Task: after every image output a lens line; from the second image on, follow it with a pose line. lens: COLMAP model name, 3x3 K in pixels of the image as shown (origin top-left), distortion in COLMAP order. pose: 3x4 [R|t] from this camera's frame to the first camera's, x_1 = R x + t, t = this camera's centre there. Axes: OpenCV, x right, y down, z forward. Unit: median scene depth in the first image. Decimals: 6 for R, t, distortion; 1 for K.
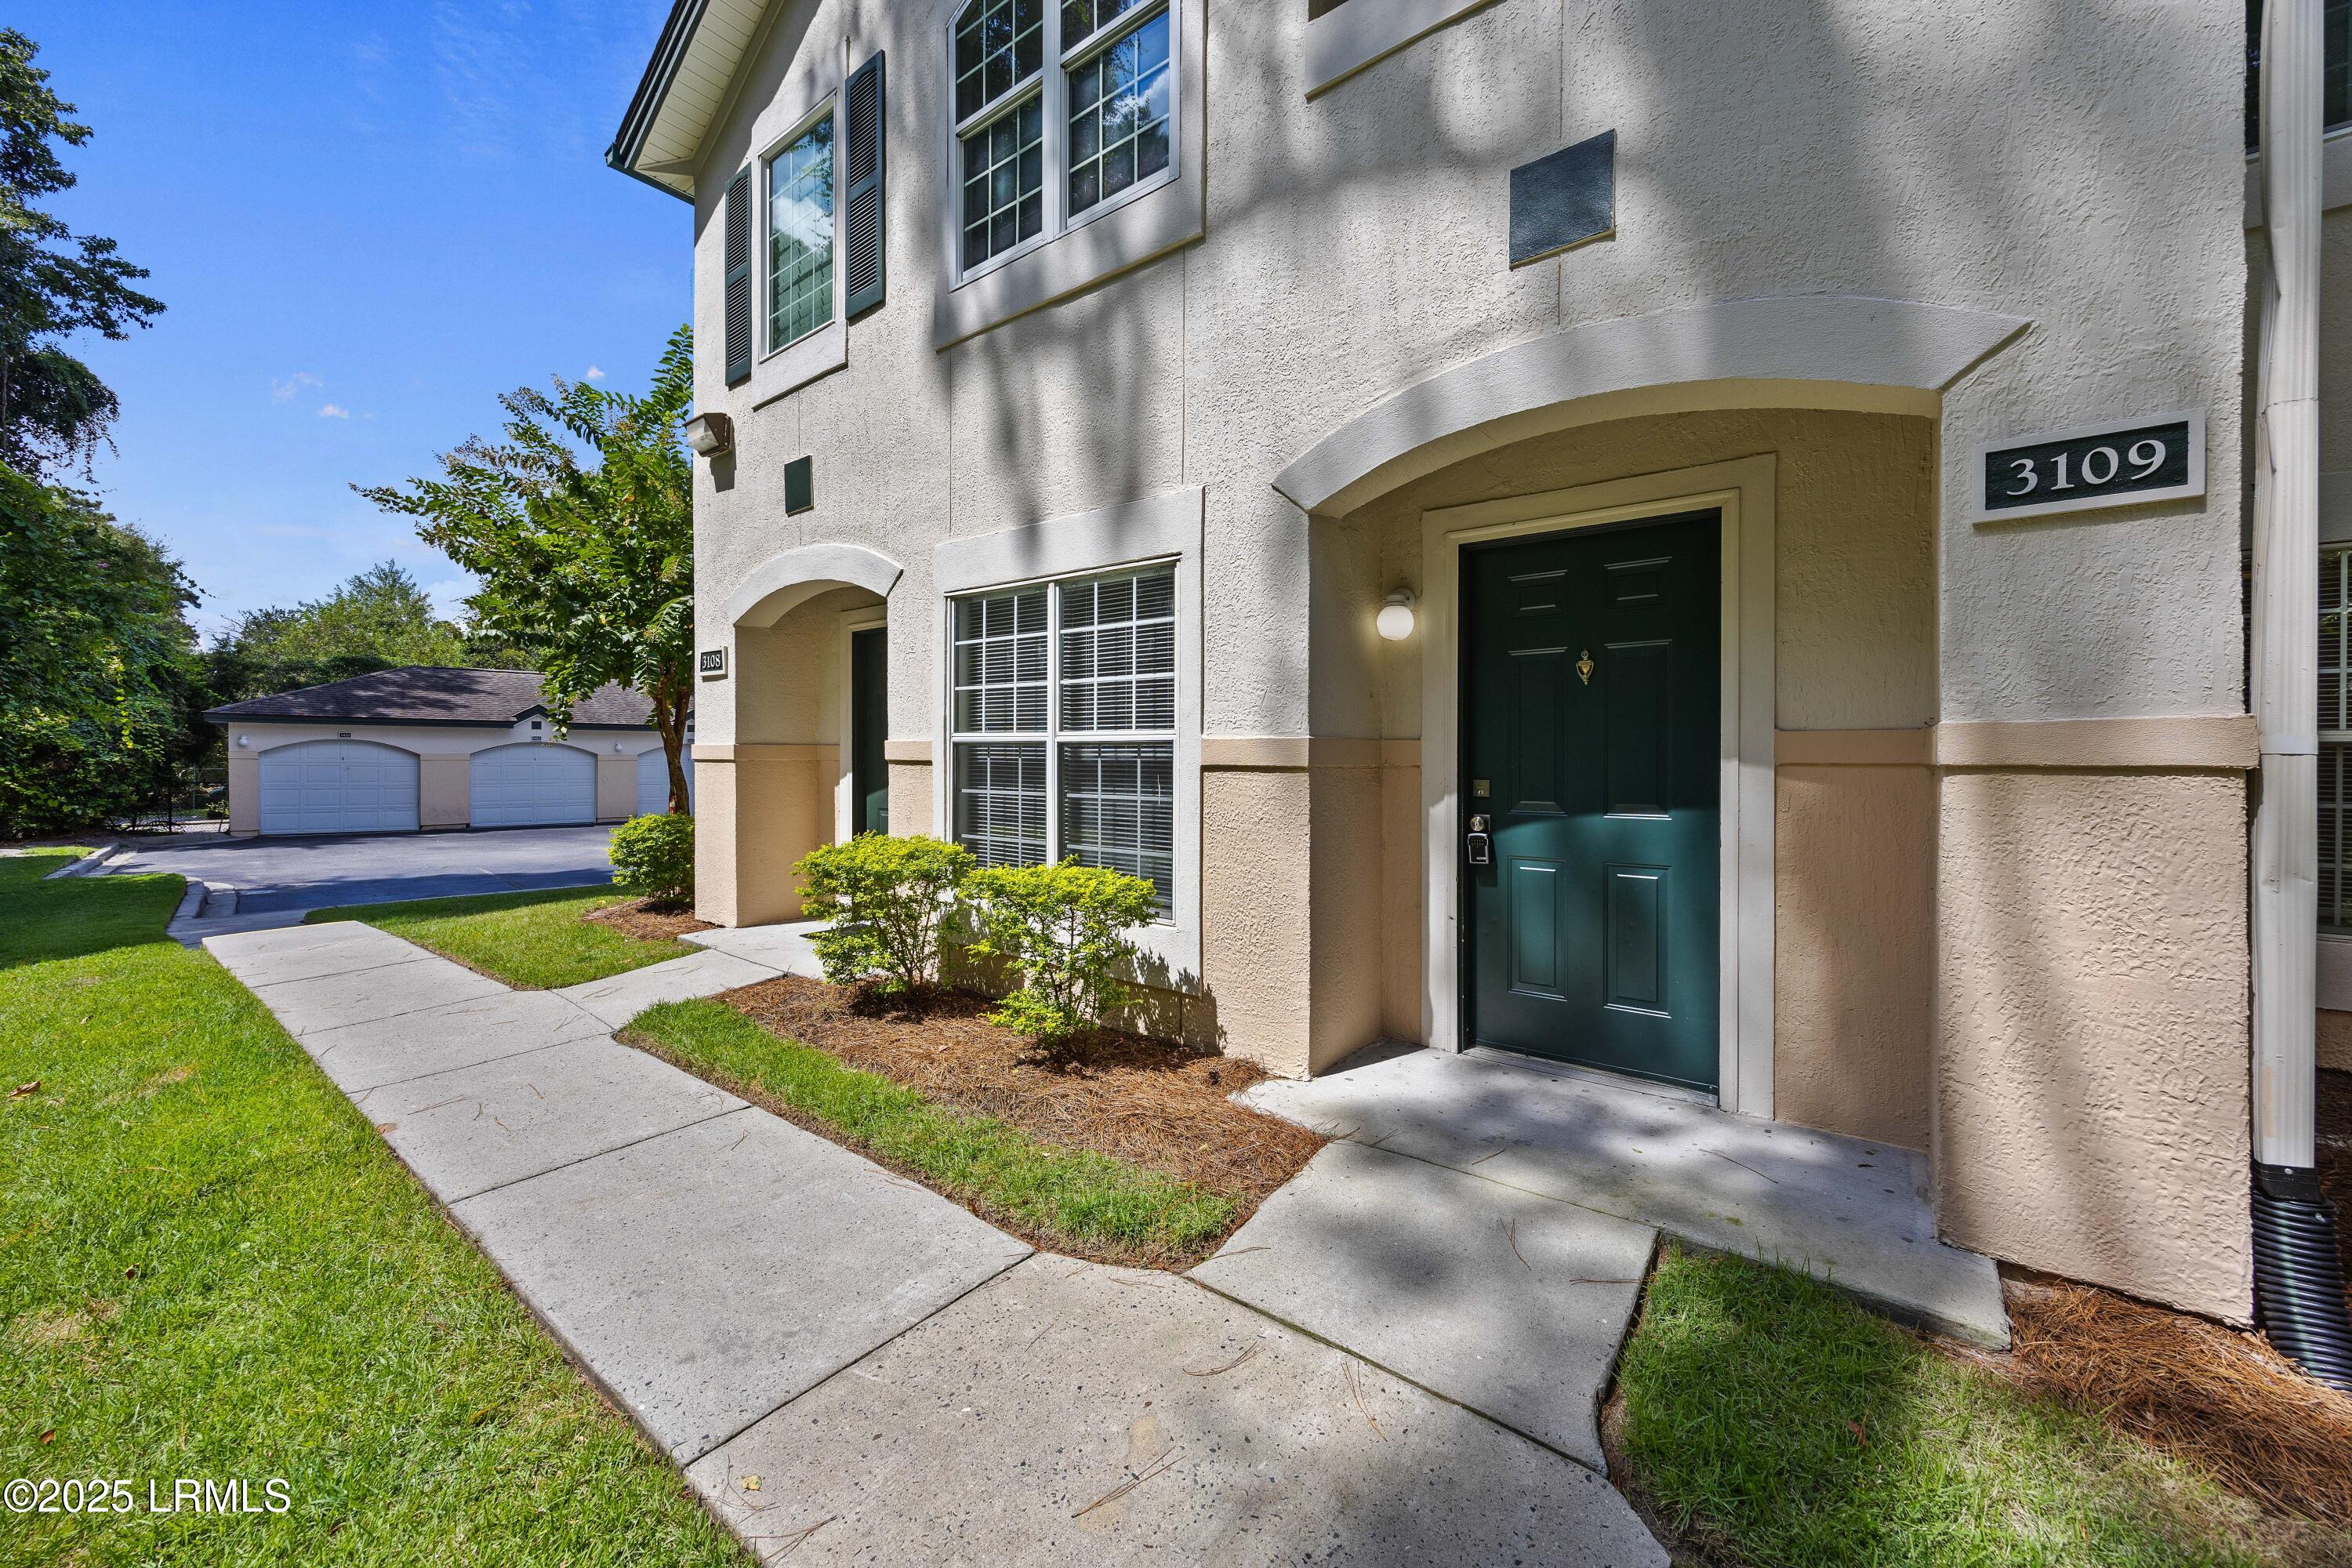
lens RADIAL K [[913.4, 0, 1183.2], [0, 913.4, 769.1], [0, 0, 1]] dist [-0.004067, -0.000539]
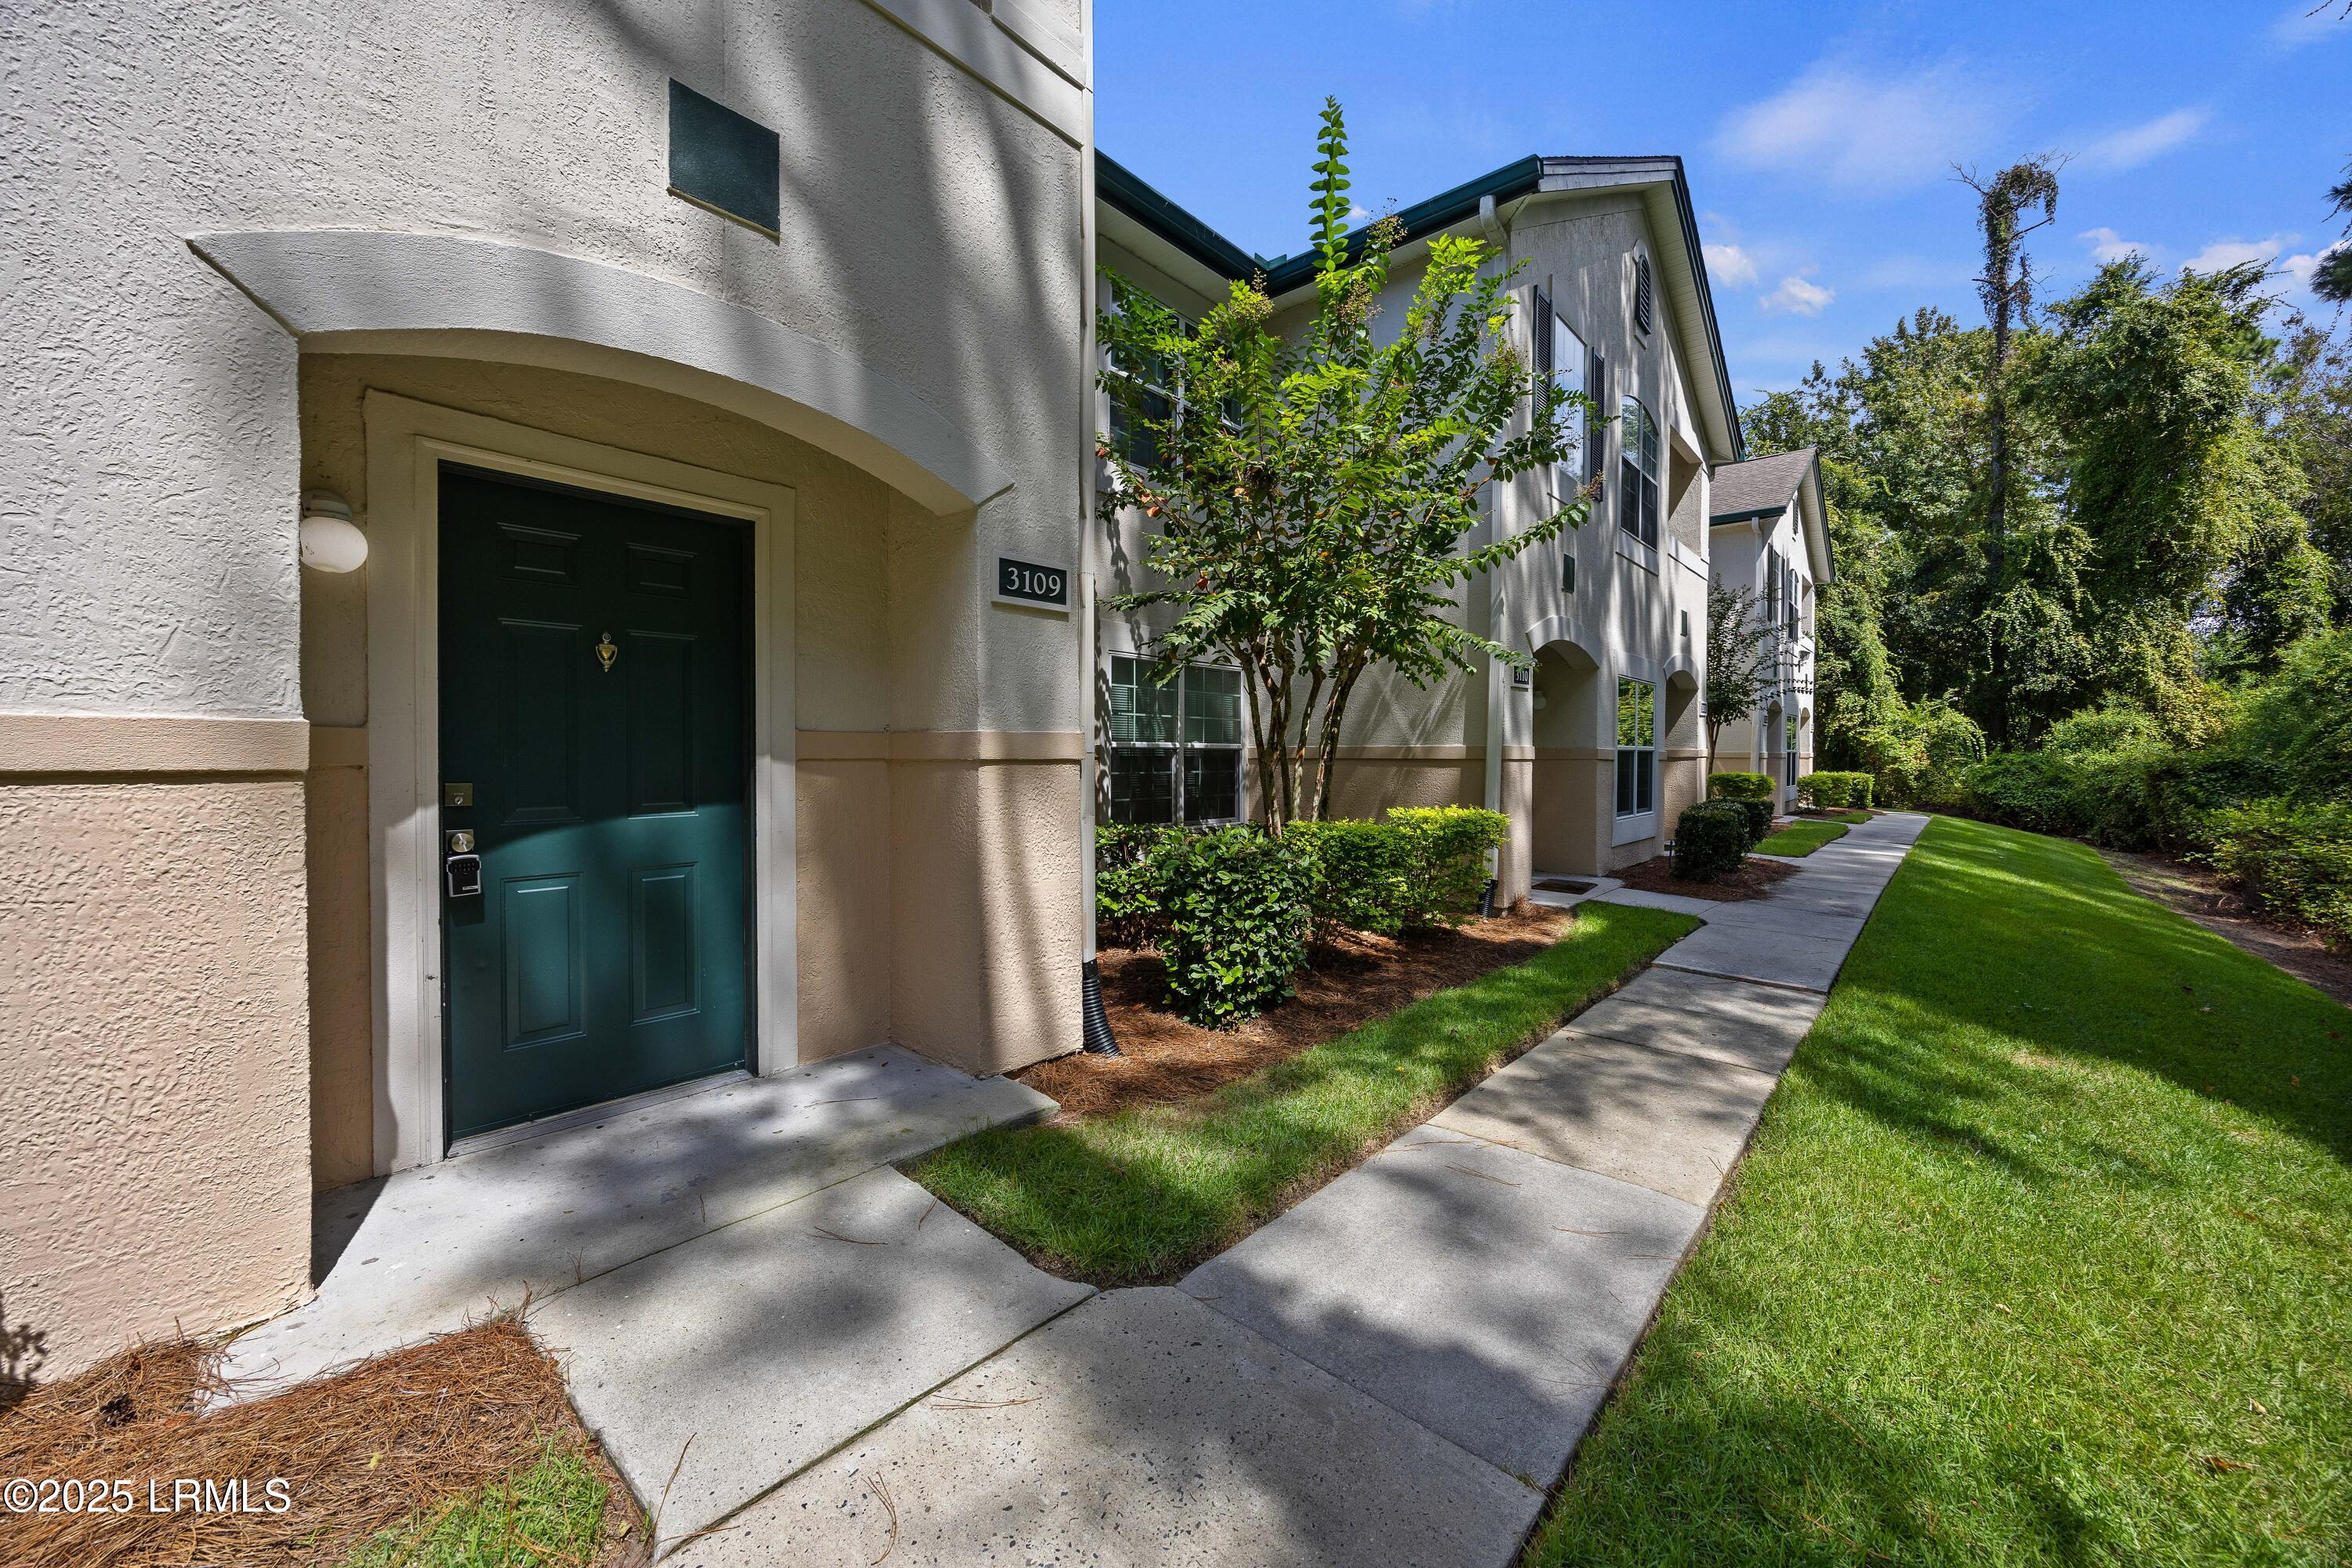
lens RADIAL K [[913.4, 0, 1182.9], [0, 913.4, 773.2], [0, 0, 1]] dist [-0.004067, -0.000539]
pose [[0.027960, -0.023657, 0.999329, -0.519102], [0.009293, 0.999683, 0.023405, -0.011422], [-0.999566, 0.008632, 0.028171, 0.503780]]
